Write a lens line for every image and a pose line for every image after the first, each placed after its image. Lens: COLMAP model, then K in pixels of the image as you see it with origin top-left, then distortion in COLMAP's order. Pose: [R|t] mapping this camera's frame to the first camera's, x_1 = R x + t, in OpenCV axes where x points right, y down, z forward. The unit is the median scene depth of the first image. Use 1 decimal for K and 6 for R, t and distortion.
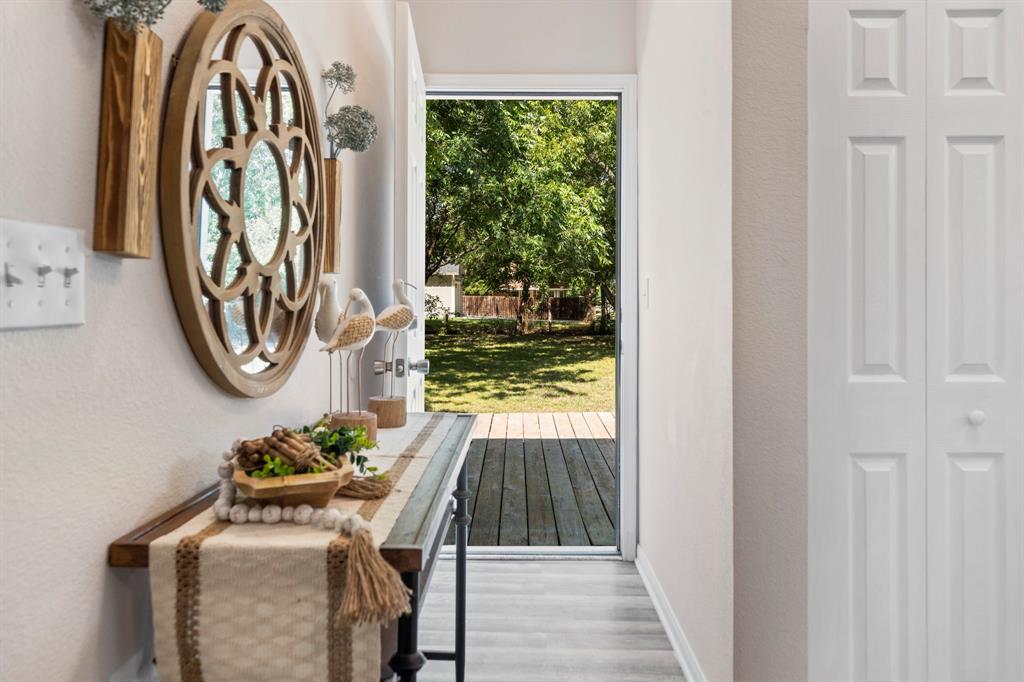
lens RADIAL K [[700.5, 0, 508.8], [0, 700.5, 297.8], [0, 0, 1]] dist [0.004690, -0.004534]
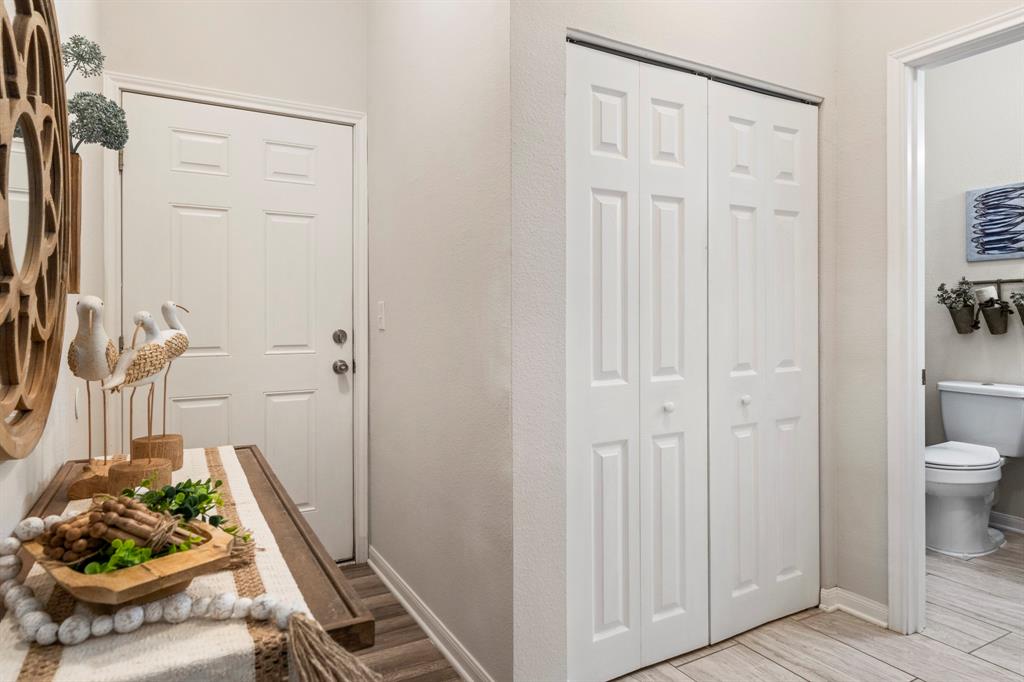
lens RADIAL K [[608.8, 0, 509.3], [0, 608.8, 321.2], [0, 0, 1]] dist [-0.001117, 0.002141]
pose [[0.871933, -0.009415, 0.489535, -0.167091], [0.007589, 0.999955, 0.005715, -0.002266], [-0.489567, -0.001268, 0.871965, 0.138488]]
